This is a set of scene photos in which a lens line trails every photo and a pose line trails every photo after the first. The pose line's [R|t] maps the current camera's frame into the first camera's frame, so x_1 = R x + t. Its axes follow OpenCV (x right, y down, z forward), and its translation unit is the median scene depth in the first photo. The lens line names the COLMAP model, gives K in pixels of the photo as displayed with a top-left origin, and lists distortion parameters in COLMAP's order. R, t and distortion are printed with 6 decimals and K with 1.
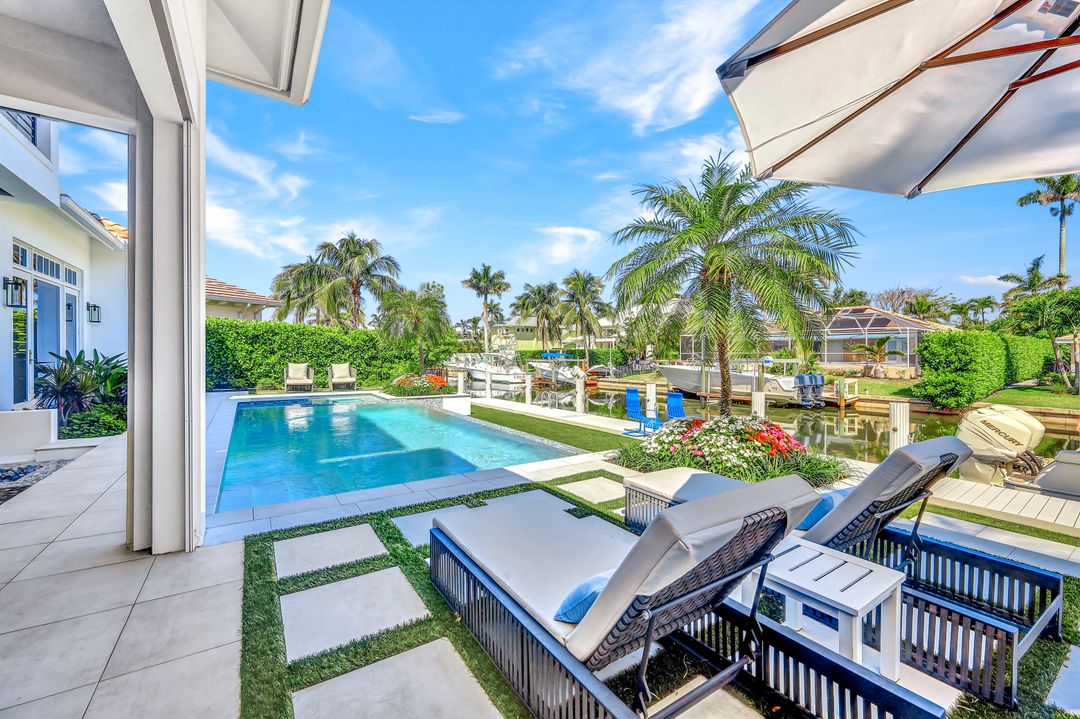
lens RADIAL K [[436.7, 0, 540.0], [0, 436.7, 359.5], [0, 0, 1]] dist [-0.000506, -0.000153]
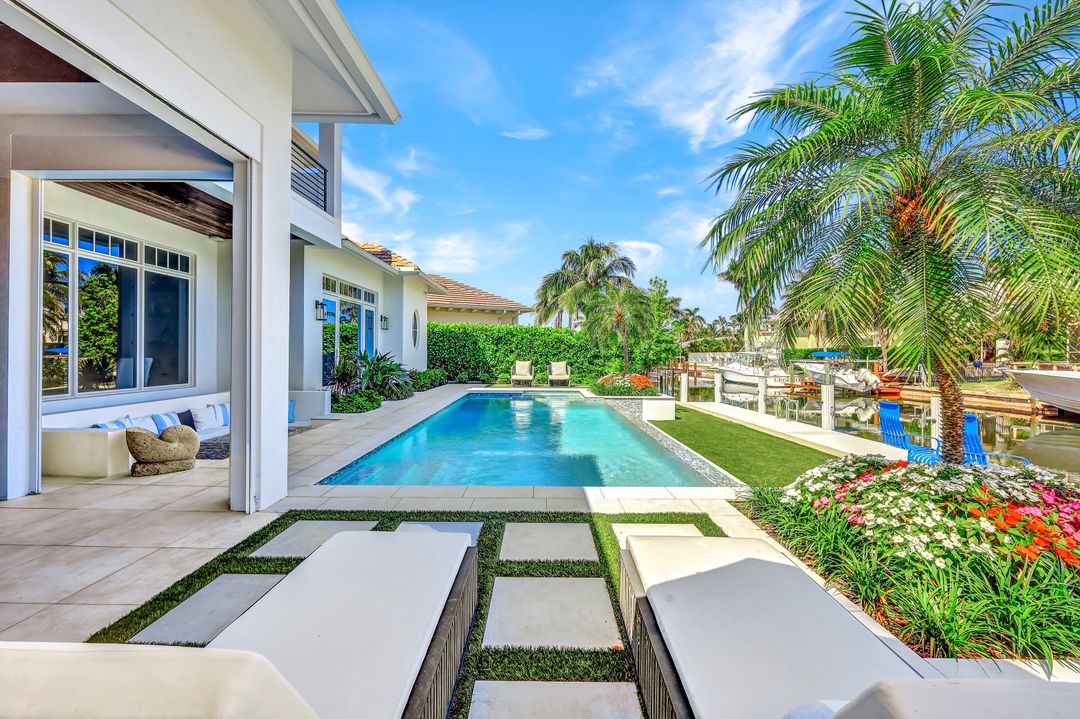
lens RADIAL K [[436.7, 0, 540.0], [0, 436.7, 359.5], [0, 0, 1]] dist [-0.000506, -0.000153]
pose [[0.828763, 0.008401, -0.559537, 0.107373], [-0.007566, 0.999964, 0.003808, 0.000218], [0.559549, 0.001078, 0.828797, 0.088858]]
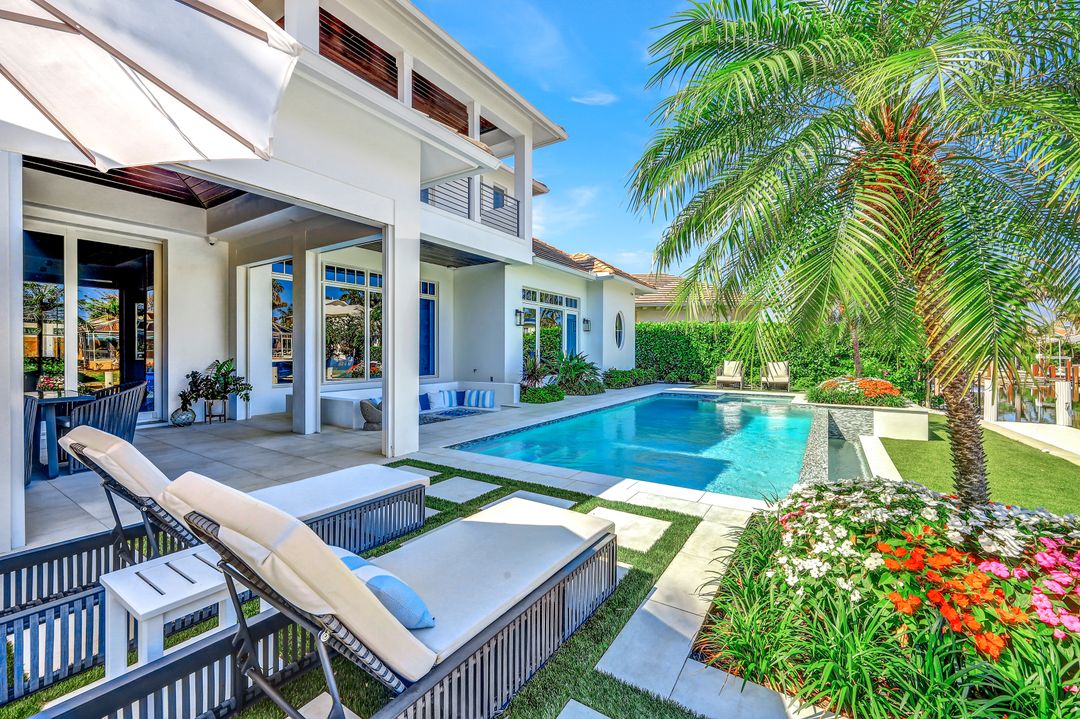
lens RADIAL K [[446.5, 0, 533.4], [0, 446.5, 367.8], [0, 0, 1]] dist [-0.000222, -0.000021]
pose [[0.373766, 0.026564, -0.927142, 0.232005], [-0.007268, 0.999643, 0.025711, 0.001422], [0.927494, -0.002872, 0.373826, 0.171429]]
